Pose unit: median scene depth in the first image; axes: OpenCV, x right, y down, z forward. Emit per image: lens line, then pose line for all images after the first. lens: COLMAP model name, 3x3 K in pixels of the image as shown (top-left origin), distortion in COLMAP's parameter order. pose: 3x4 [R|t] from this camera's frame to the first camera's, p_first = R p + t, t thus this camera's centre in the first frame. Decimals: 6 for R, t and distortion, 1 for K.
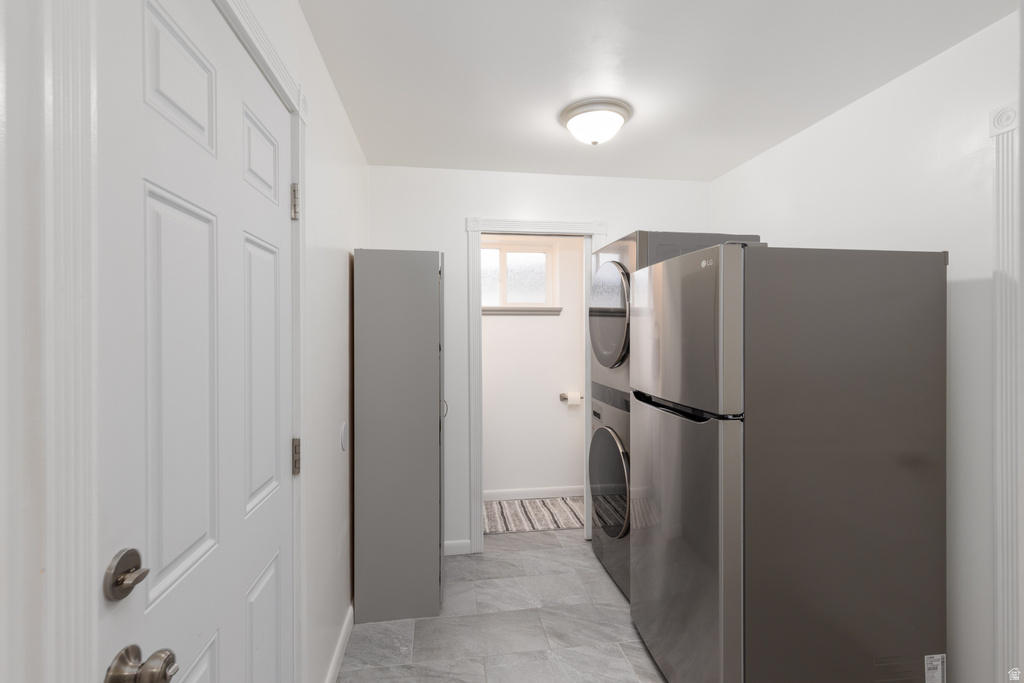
lens RADIAL K [[477.6, 0, 530.7], [0, 477.6, 325.9], [0, 0, 1]] dist [0.005473, -0.000749]
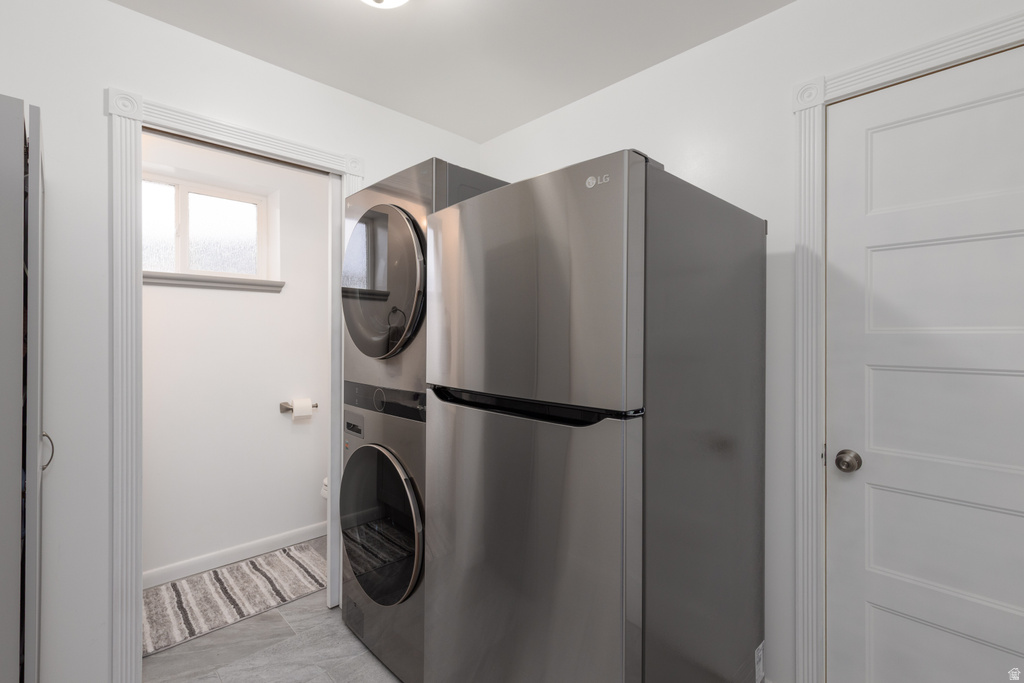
lens RADIAL K [[477.6, 0, 530.7], [0, 477.6, 325.9], [0, 0, 1]] dist [0.005473, -0.000749]
pose [[0.830284, 0.006516, 0.557302, -0.033353], [-0.005924, 0.999978, -0.002865, 0.033989], [-0.557309, -0.000923, 0.830305, 0.252244]]
